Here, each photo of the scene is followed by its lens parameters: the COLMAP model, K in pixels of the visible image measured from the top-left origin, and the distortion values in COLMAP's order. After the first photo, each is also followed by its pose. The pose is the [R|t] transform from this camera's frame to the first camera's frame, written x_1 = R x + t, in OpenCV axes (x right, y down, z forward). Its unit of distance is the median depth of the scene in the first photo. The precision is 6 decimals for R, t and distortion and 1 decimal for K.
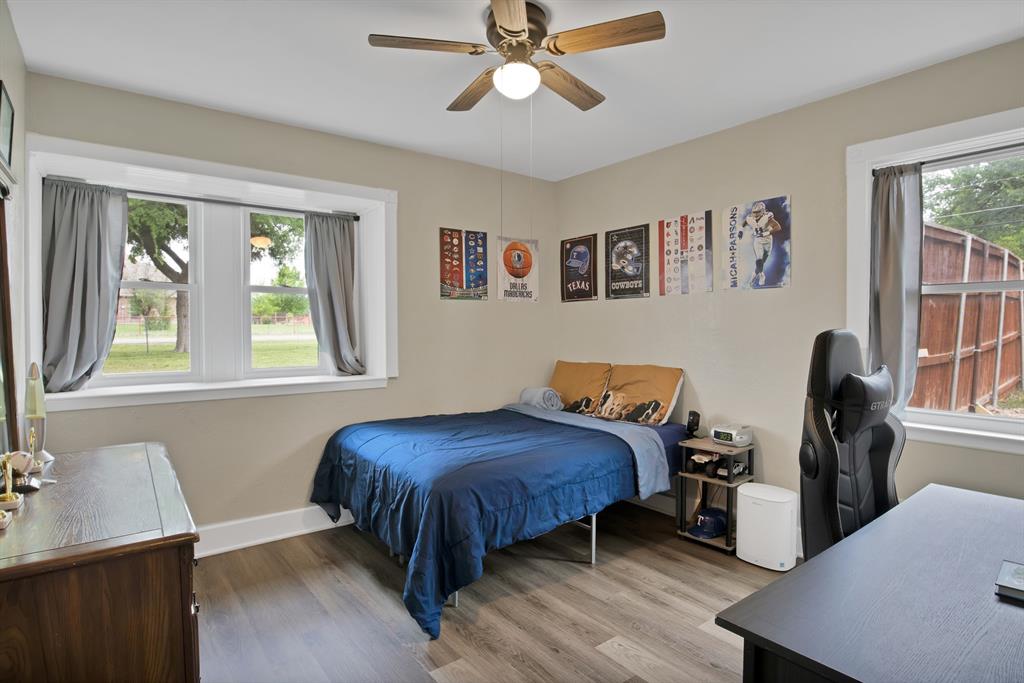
lens RADIAL K [[530.5, 0, 510.3], [0, 530.5, 340.6], [0, 0, 1]] dist [-0.041107, 0.004297]
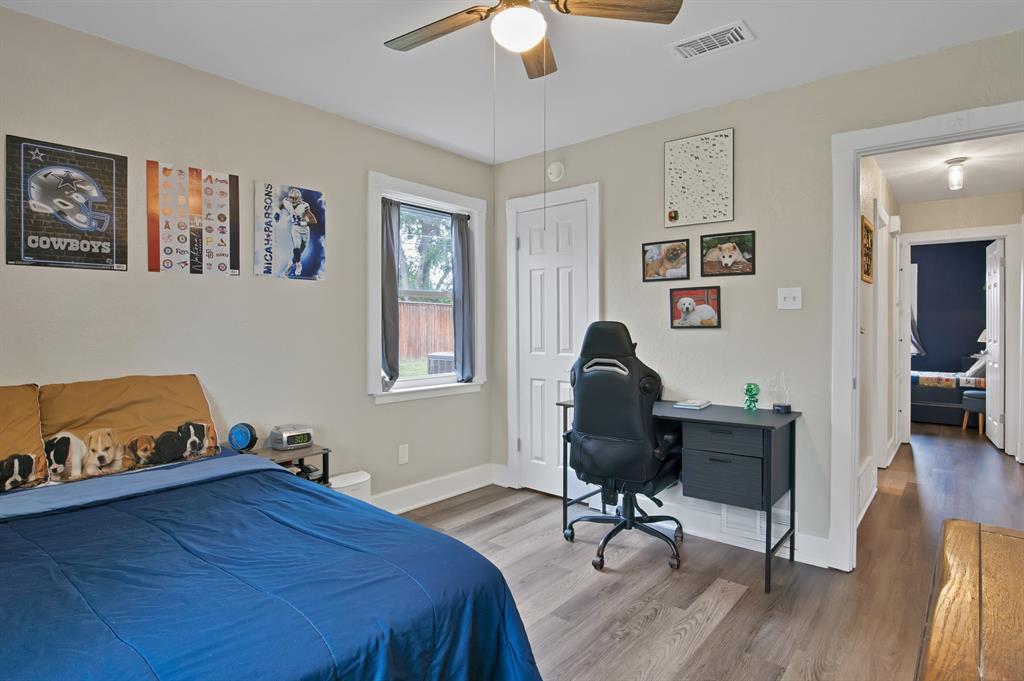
lens RADIAL K [[571.7, 0, 510.7], [0, 571.7, 333.8], [0, 0, 1]] dist [-0.008756, -0.001618]
pose [[-0.220922, -0.010401, 0.975236, -0.604714], [0.029830, 0.999403, 0.017416, -0.005134], [-0.974835, 0.032939, -0.220480, 0.820202]]
